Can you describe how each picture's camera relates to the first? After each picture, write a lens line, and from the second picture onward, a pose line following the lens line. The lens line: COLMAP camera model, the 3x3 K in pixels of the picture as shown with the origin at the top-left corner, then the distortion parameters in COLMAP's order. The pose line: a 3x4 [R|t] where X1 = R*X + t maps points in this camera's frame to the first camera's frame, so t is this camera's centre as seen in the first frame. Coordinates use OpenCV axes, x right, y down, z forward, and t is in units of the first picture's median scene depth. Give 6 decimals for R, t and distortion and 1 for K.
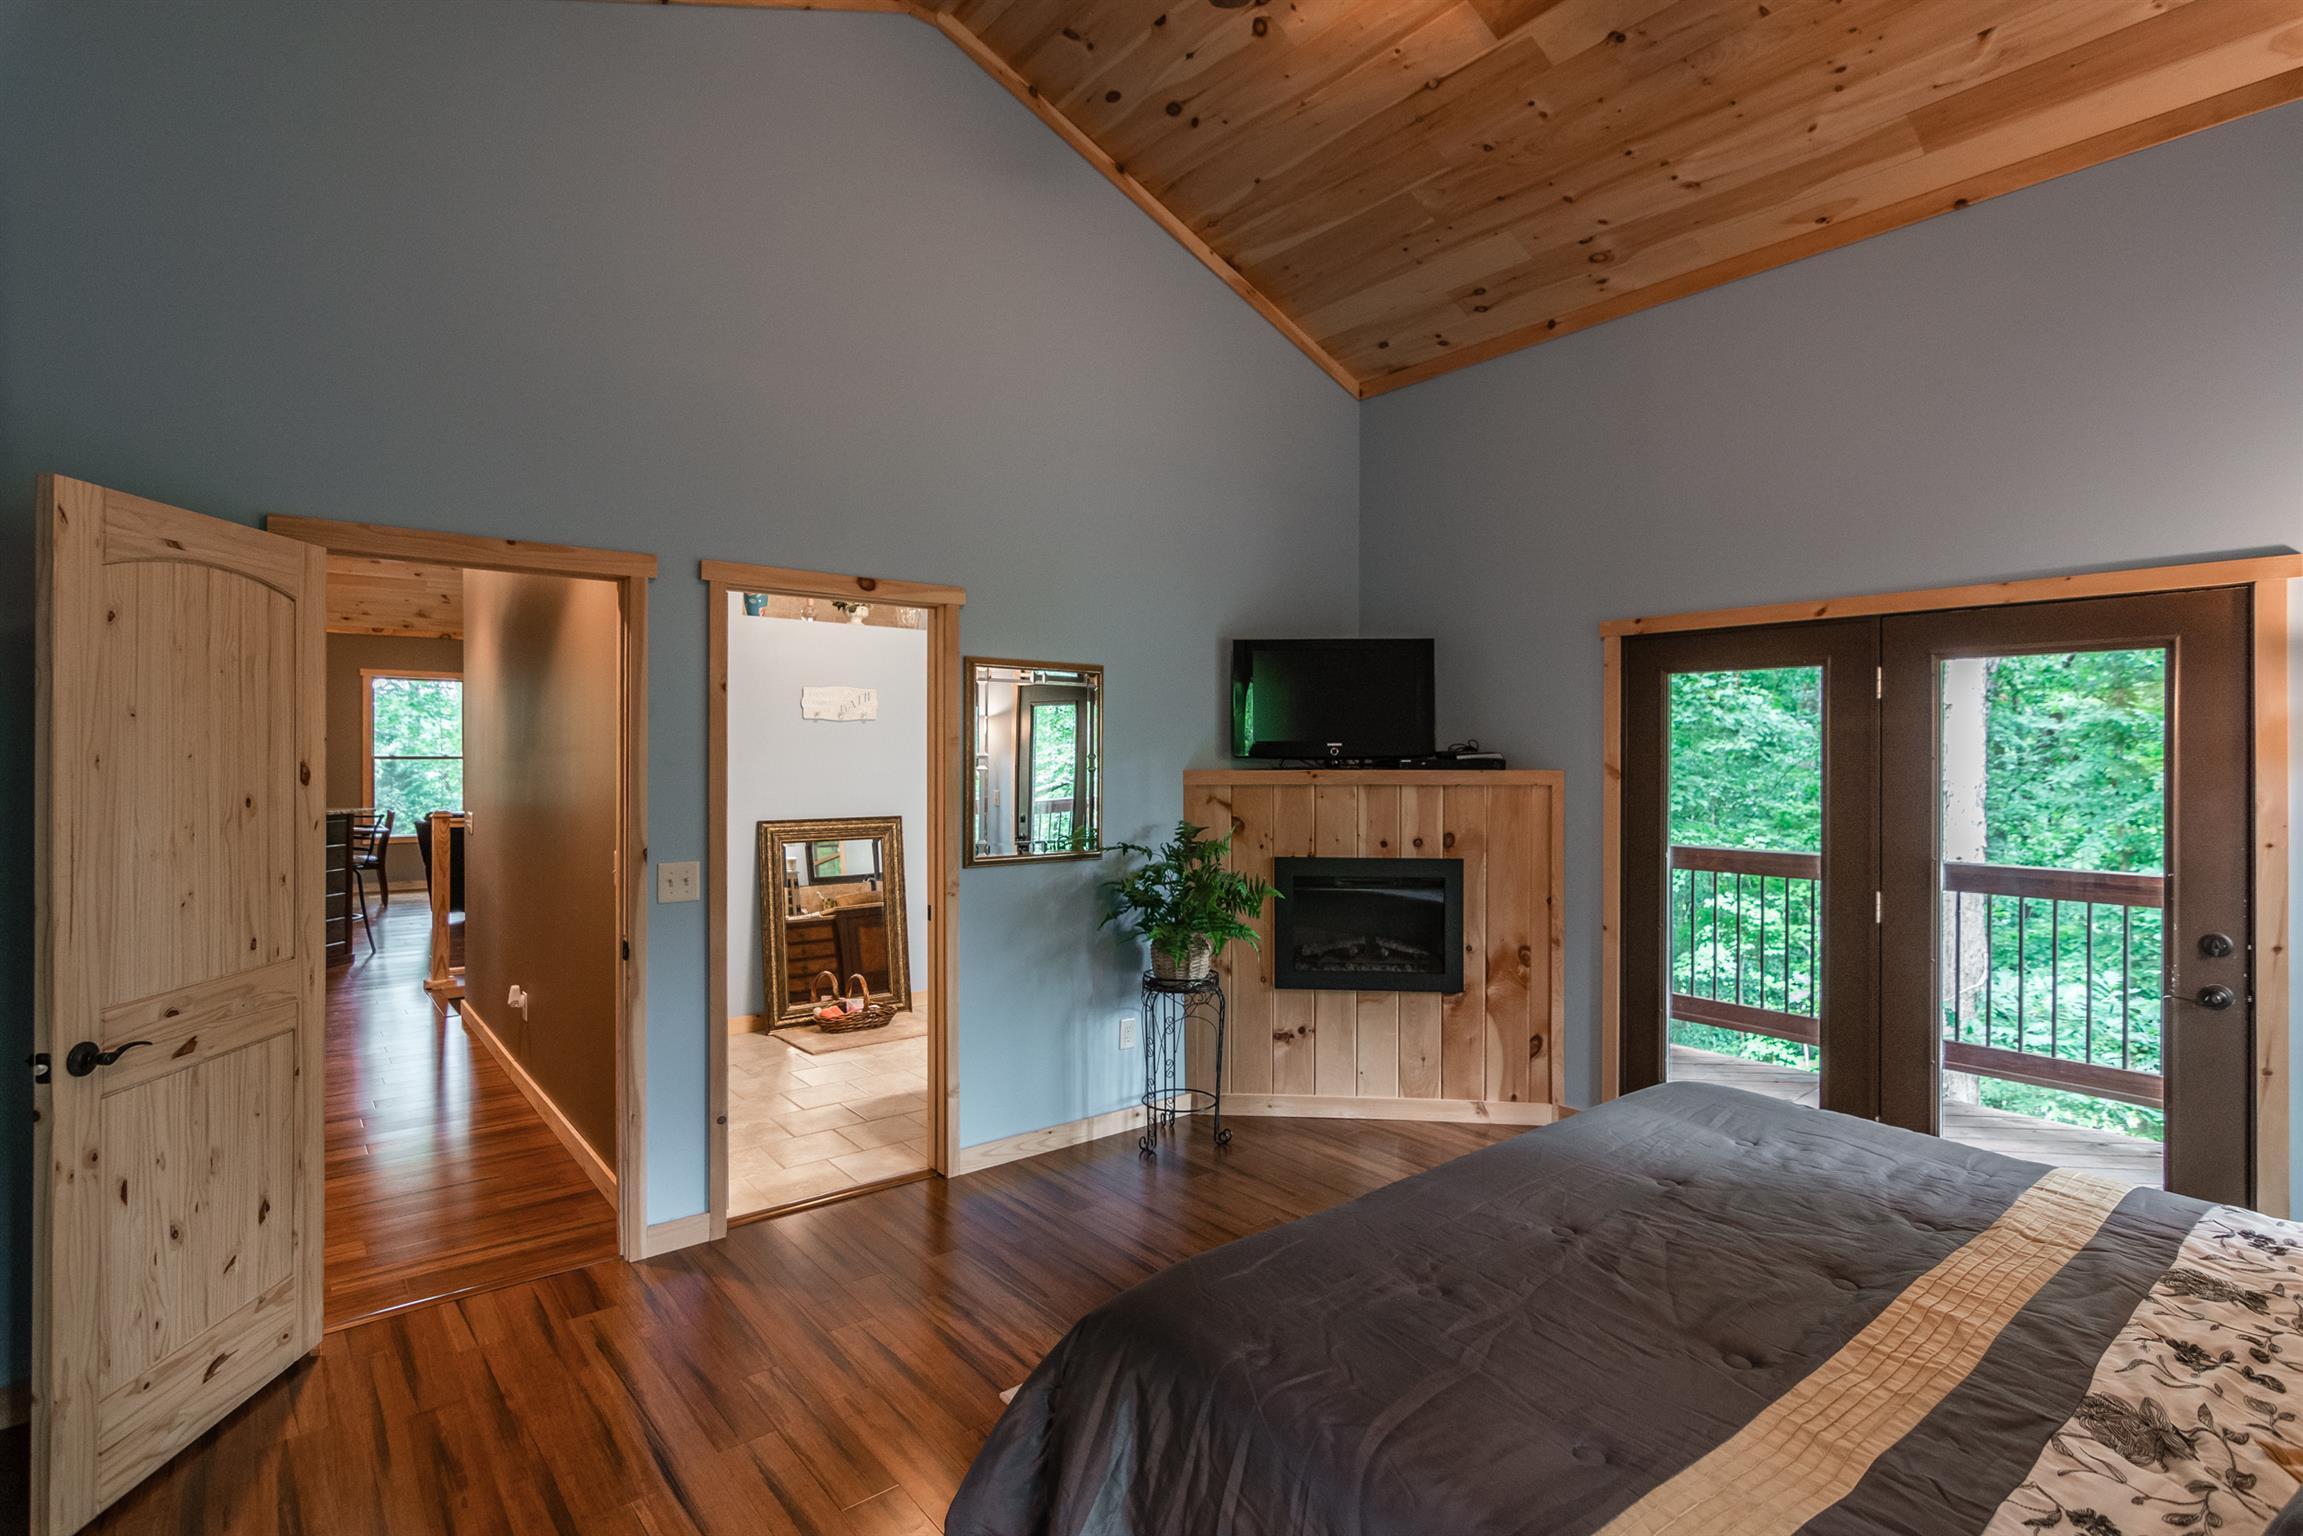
lens RADIAL K [[1119.7, 0, 1159.0], [0, 1119.7, 750.8], [0, 0, 1]] dist [-0.004328, 0.000562]
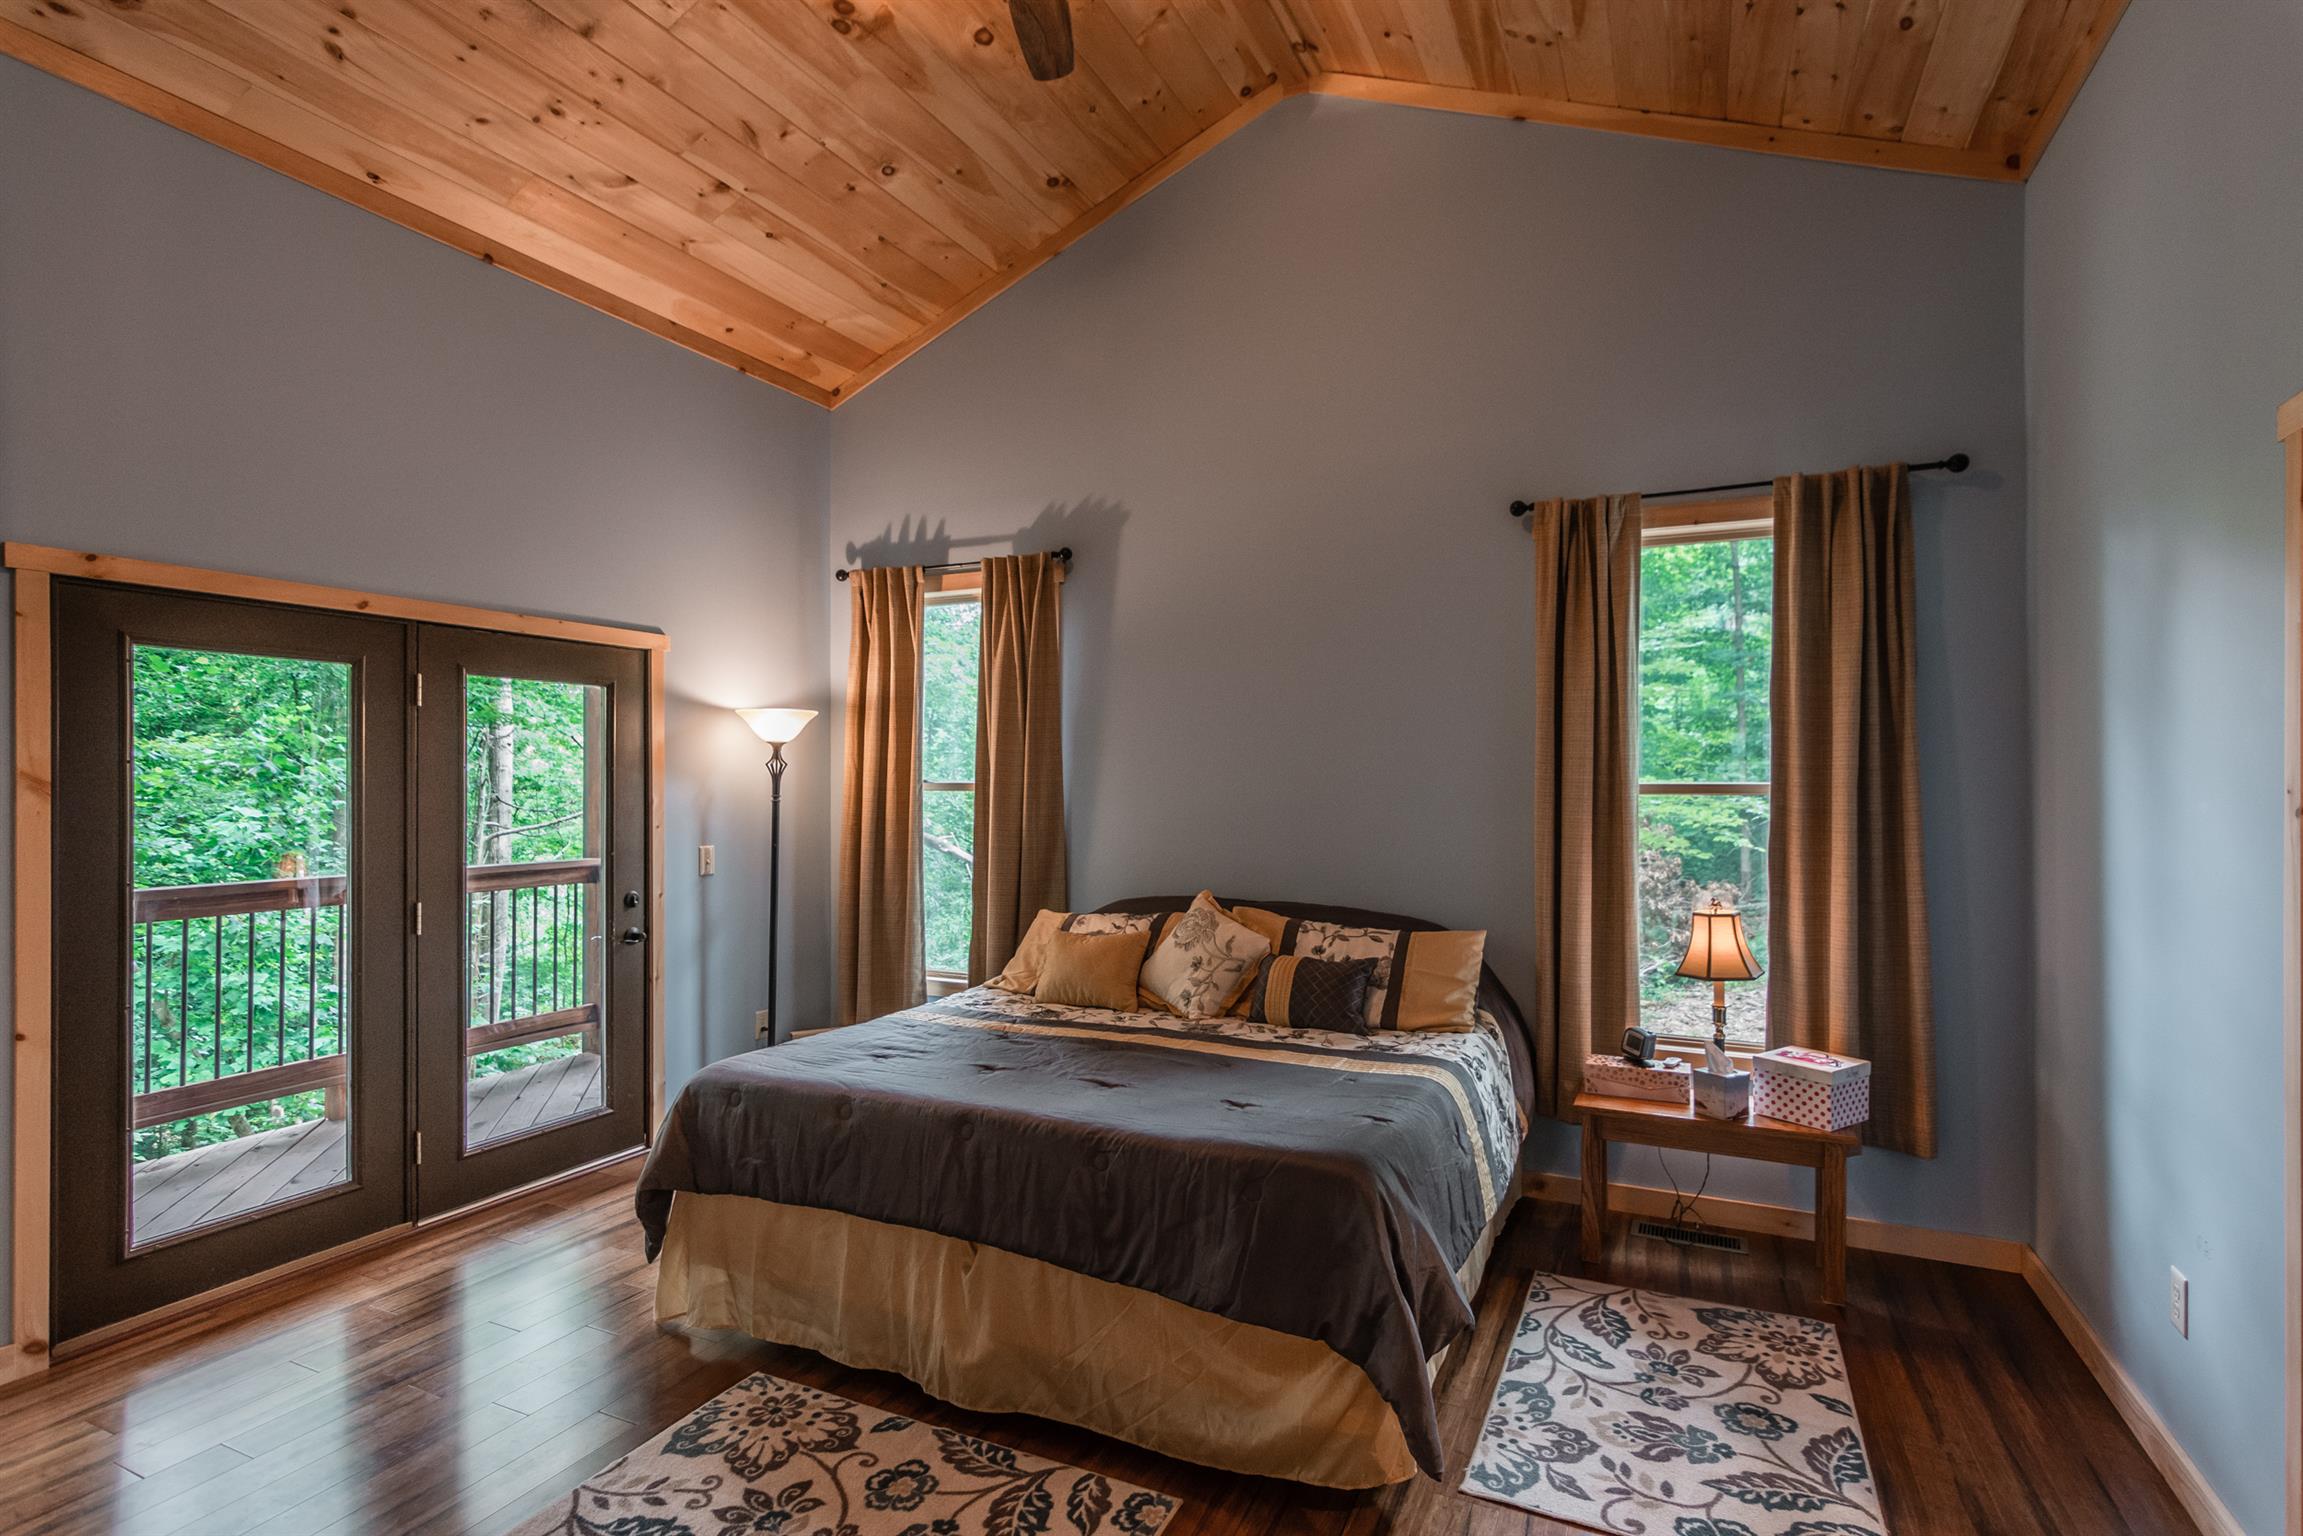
lens RADIAL K [[1119.7, 0, 1157.5], [0, 1119.7, 784.4], [0, 0, 1]] dist [-0.004328, 0.000562]
pose [[-0.437848, -0.008880, 0.899005, -0.513441], [-0.008193, 0.999949, 0.005887, 0.011117], [-0.899012, -0.004788, -0.437898, 0.822659]]
